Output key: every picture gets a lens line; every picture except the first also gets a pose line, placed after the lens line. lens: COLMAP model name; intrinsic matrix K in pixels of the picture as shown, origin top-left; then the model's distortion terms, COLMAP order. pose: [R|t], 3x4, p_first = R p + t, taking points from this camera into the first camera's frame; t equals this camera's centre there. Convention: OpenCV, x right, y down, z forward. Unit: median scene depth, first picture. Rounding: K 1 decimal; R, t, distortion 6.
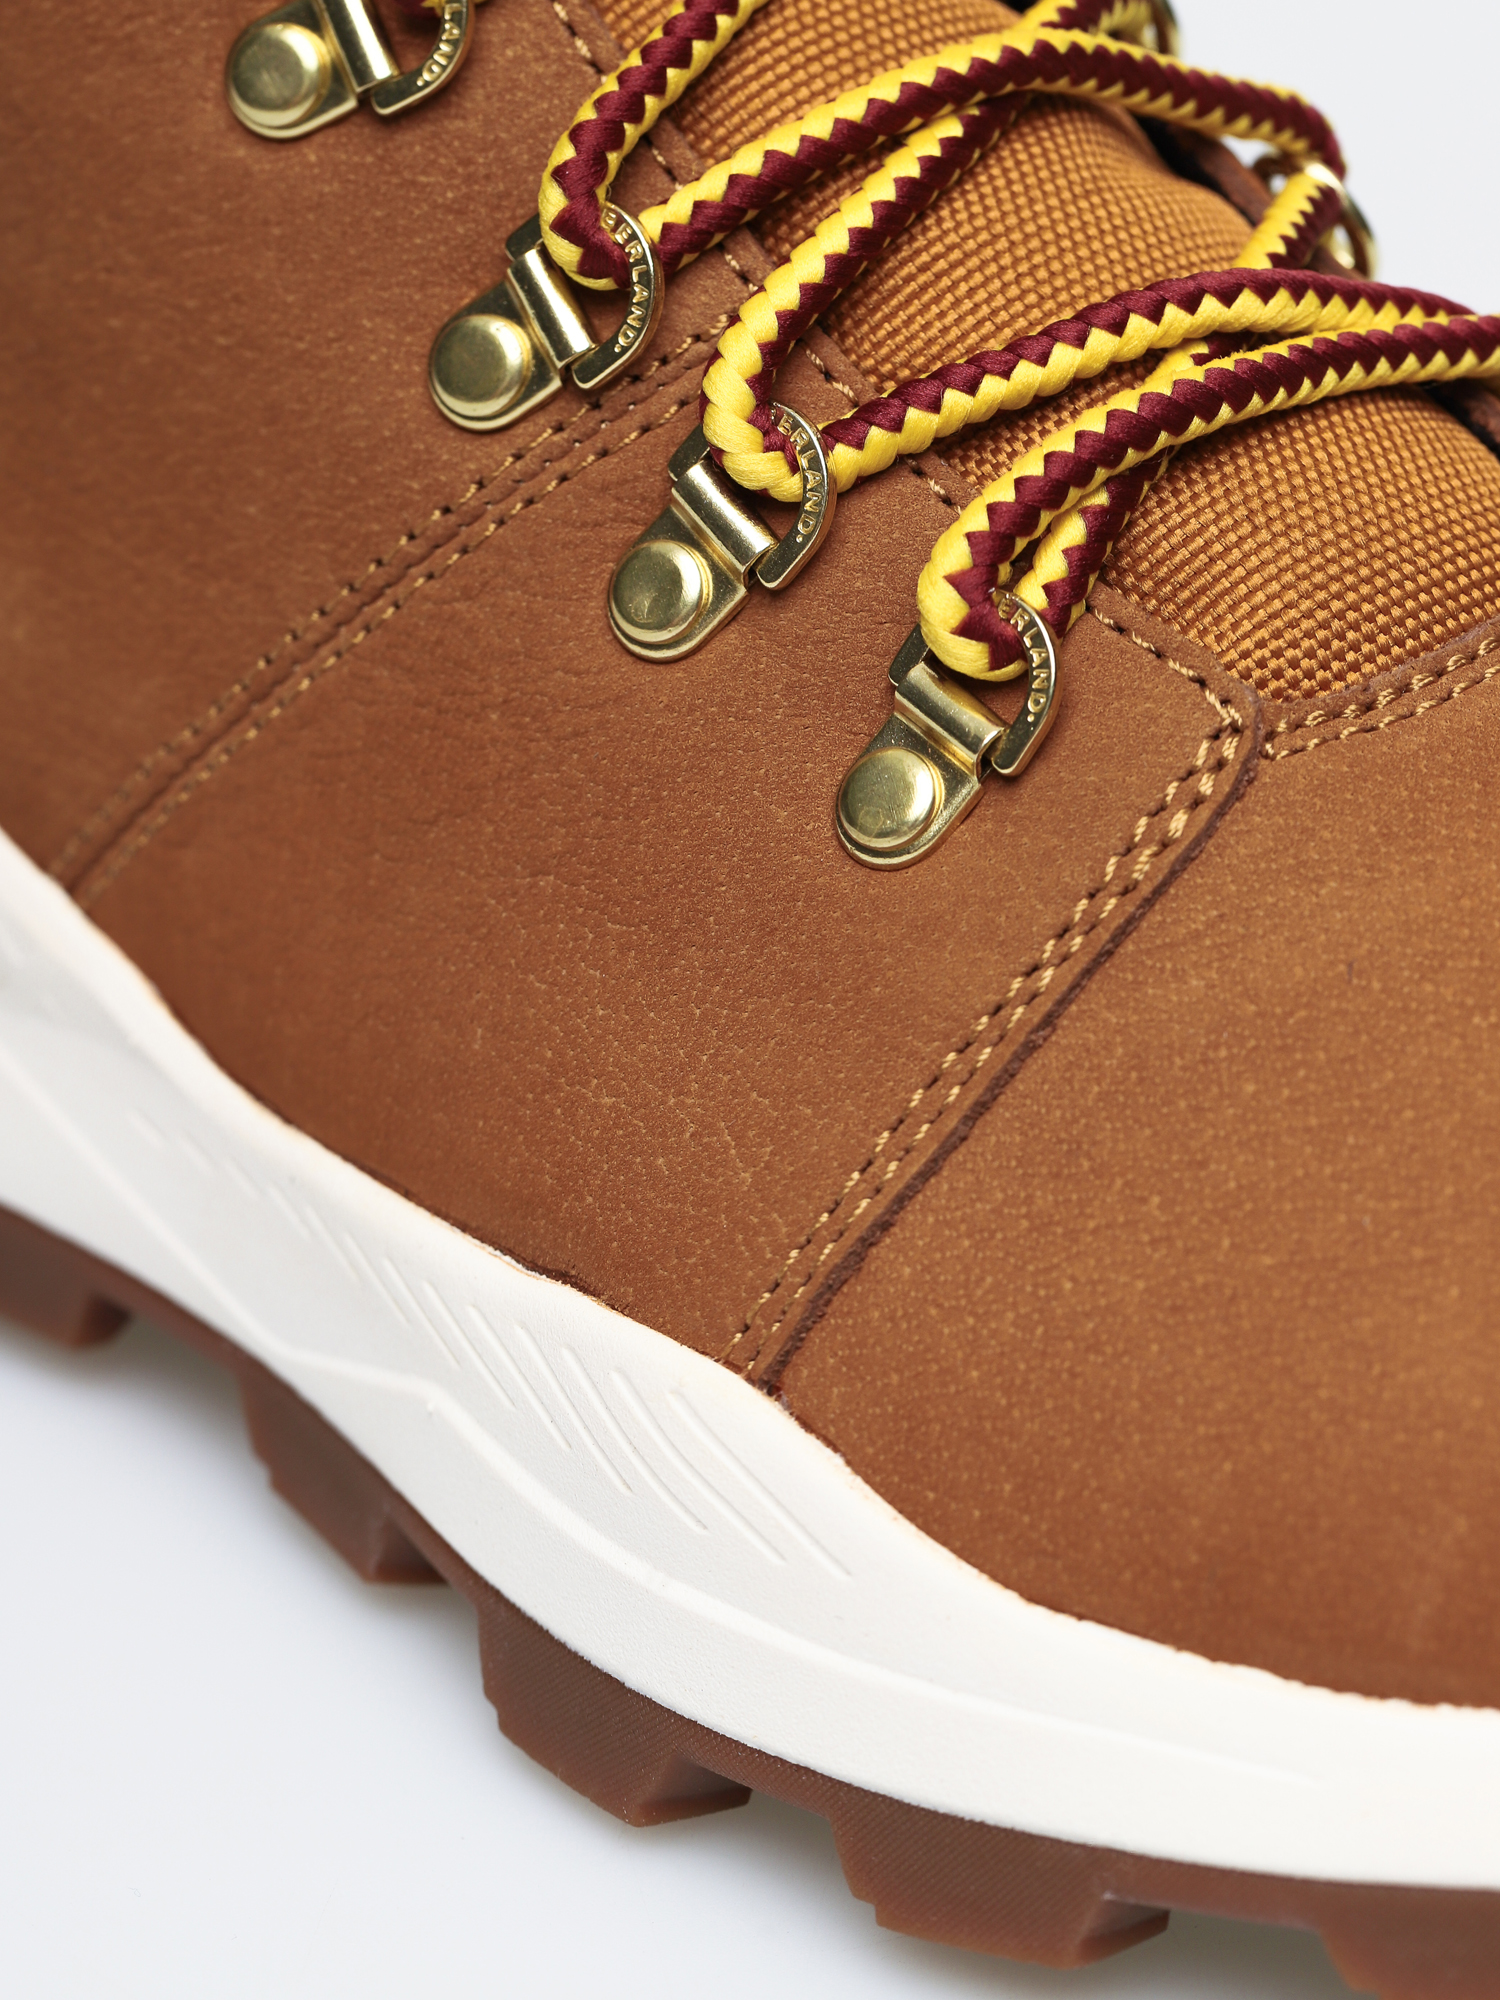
lens RADIAL K [[5696.2, 0, 750.0], [0, 5696.2, 1000.0], [0, 0, 1]] dist [0.108555, 0.714010]
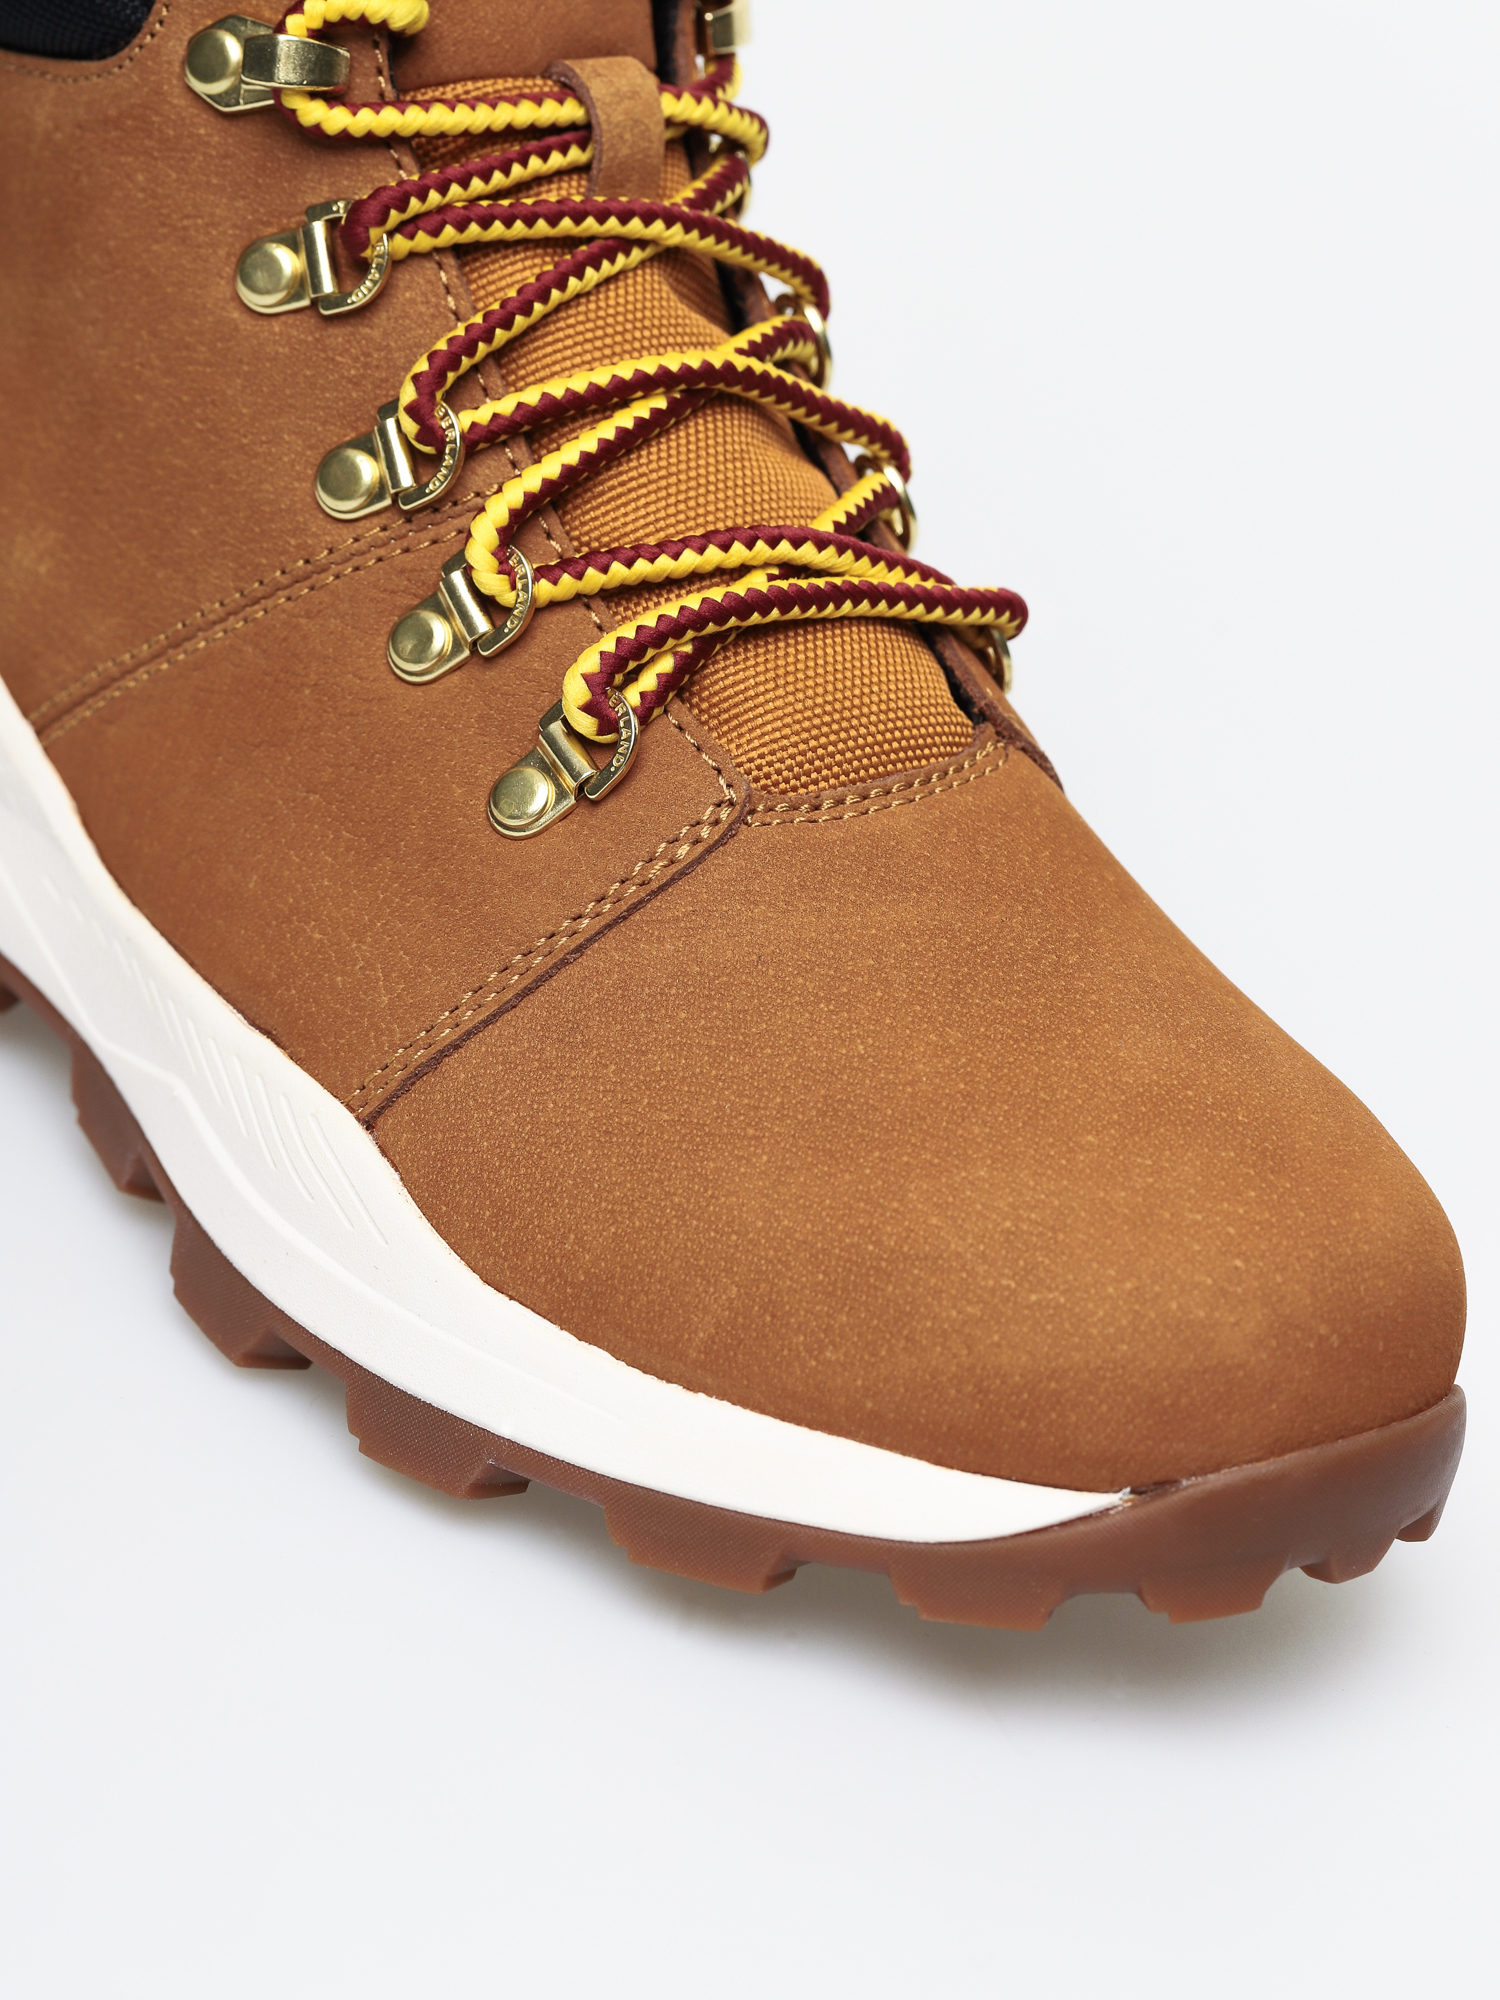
lens RADIAL K [[5666.0, 0, 749.6], [0, 5666.0, 1051.2], [0, 0, 1]] dist [0.244131, 1.173855]
pose [[0.974061, 0.225243, -0.021675, 0.138339], [-0.224306, 0.973745, 0.038816, -0.041253], [0.029849, -0.032948, 0.999011, -0.633810]]
